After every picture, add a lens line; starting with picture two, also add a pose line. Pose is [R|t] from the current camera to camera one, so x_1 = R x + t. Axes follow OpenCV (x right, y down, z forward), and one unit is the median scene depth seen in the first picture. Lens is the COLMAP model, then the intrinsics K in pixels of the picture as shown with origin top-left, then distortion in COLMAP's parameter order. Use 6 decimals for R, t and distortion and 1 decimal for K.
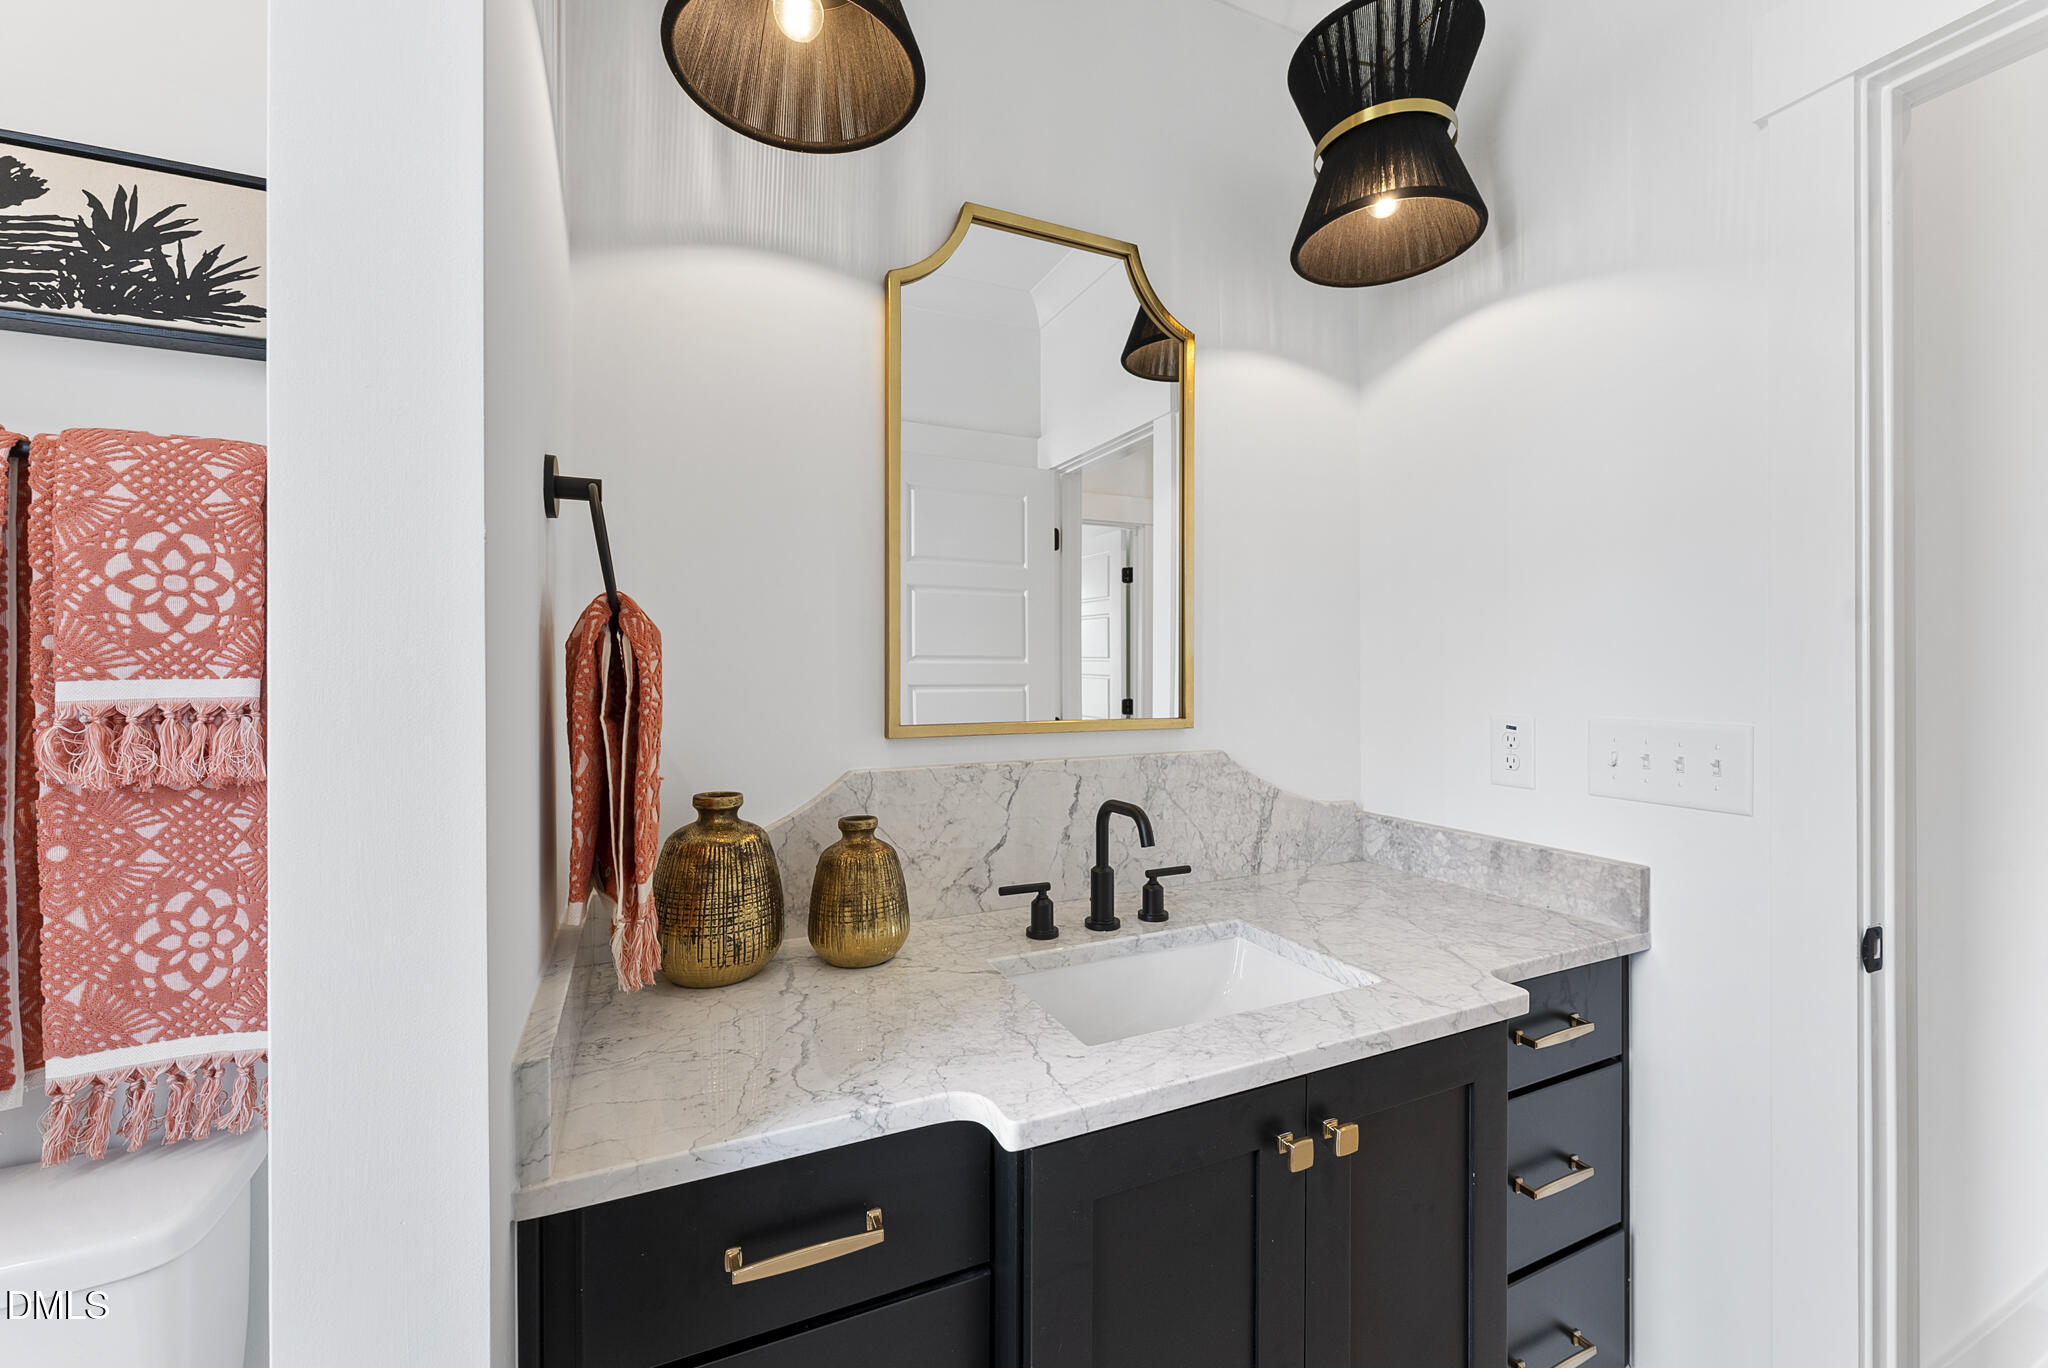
lens RADIAL K [[822.0, 0, 1035.6], [0, 822.0, 677.6], [0, 0, 1]] dist [0.000973, -0.001247]
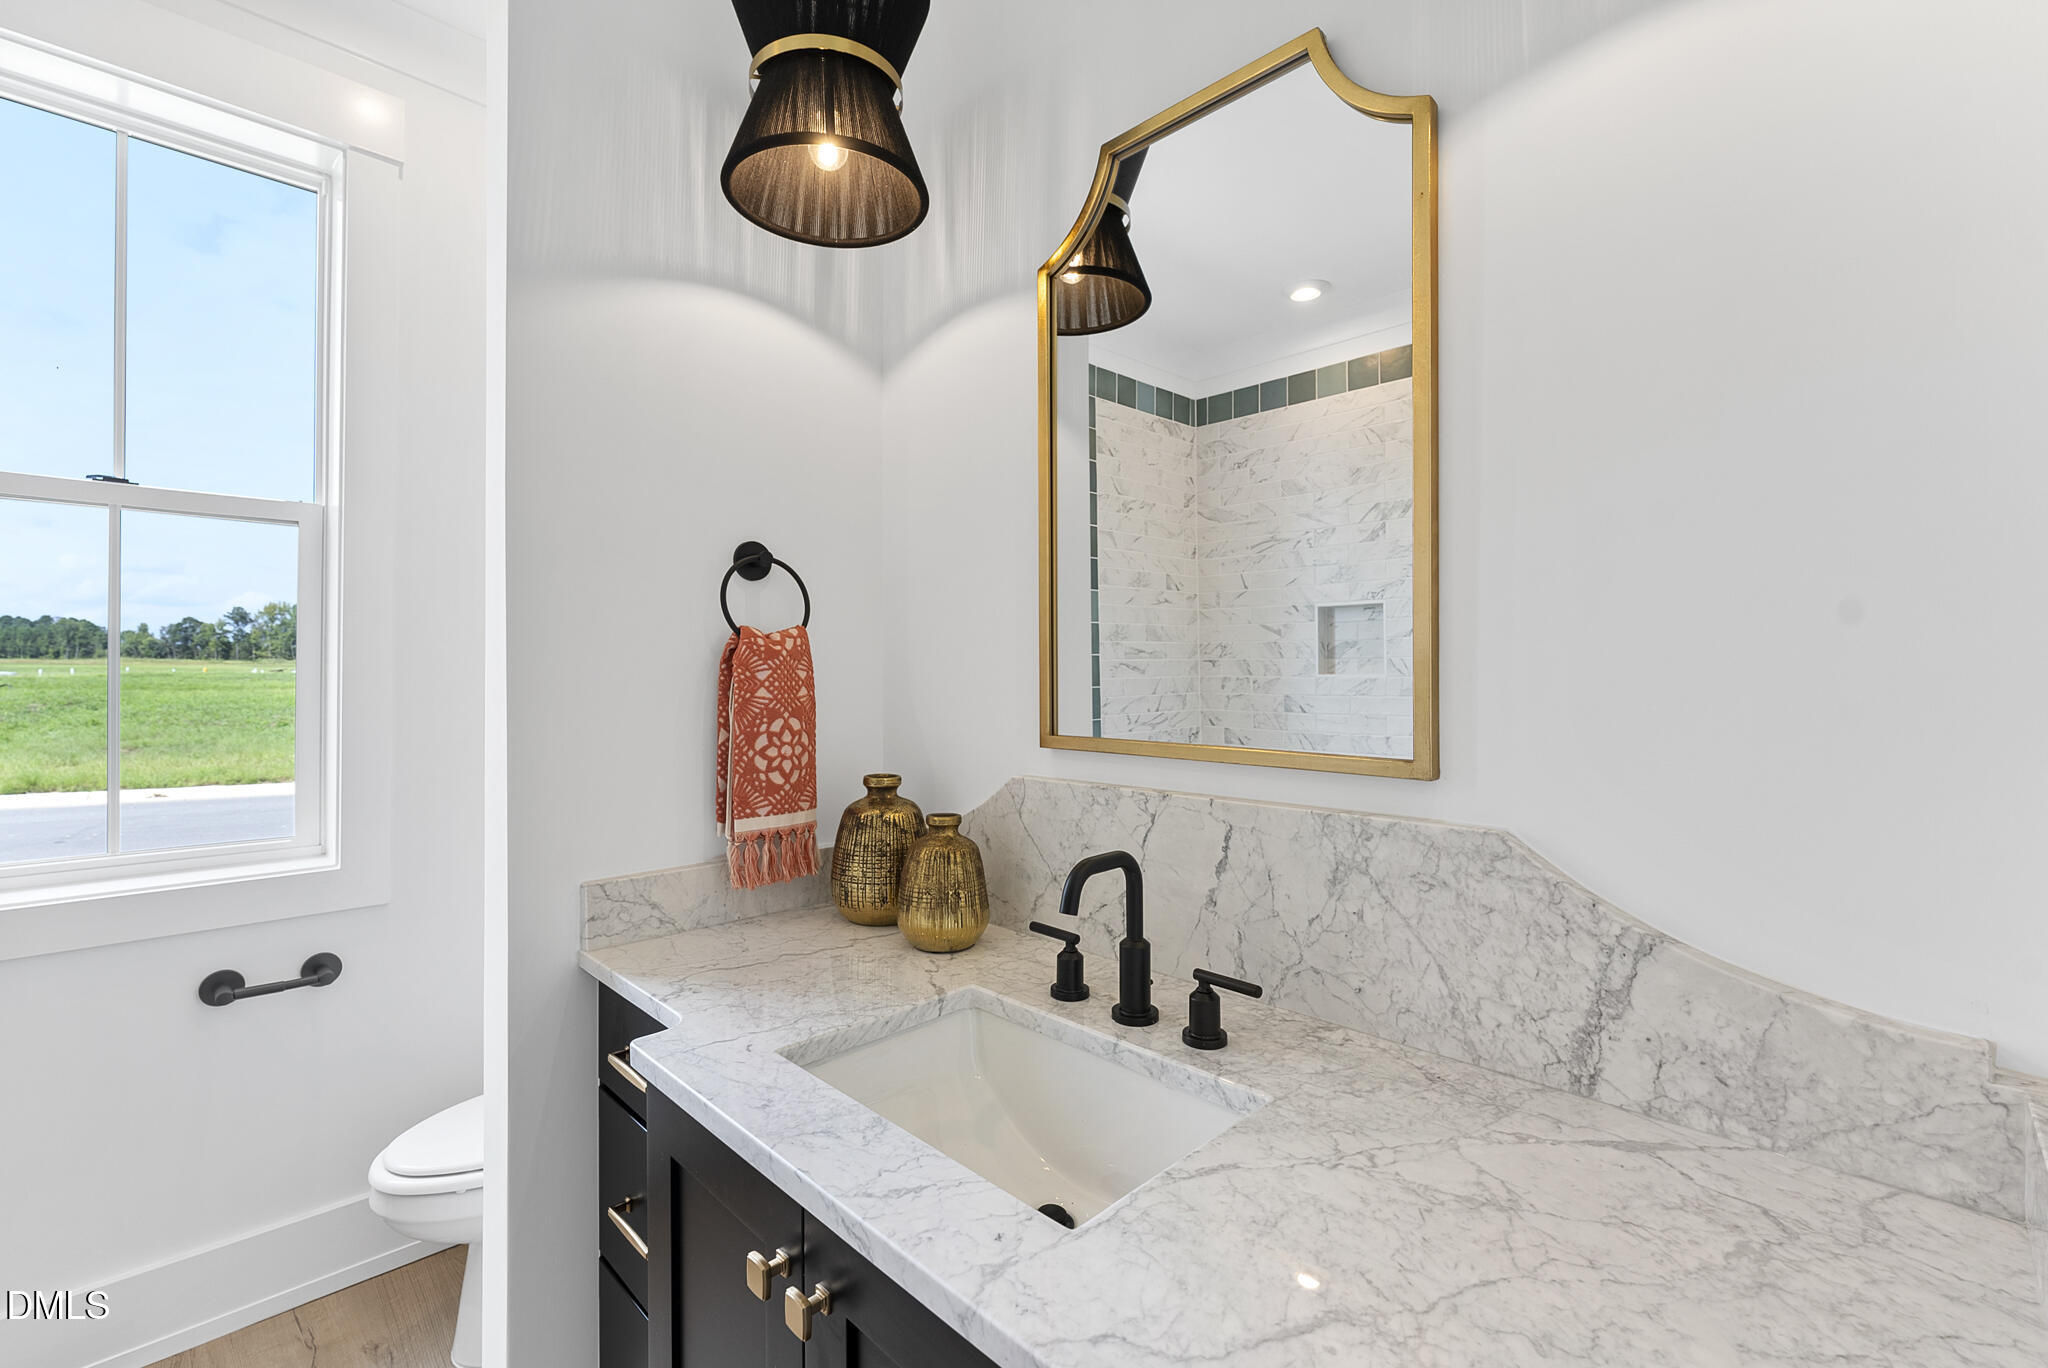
lens RADIAL K [[907.7, 0, 1027.0], [0, 907.7, 673.9], [0, 0, 1]] dist [-0.009950, 0.000610]
pose [[0.326235, 0.006046, -0.945269, 0.811023], [-0.005488, 0.999975, 0.004502, -0.016427], [0.945273, 0.003718, 0.326260, 0.616423]]
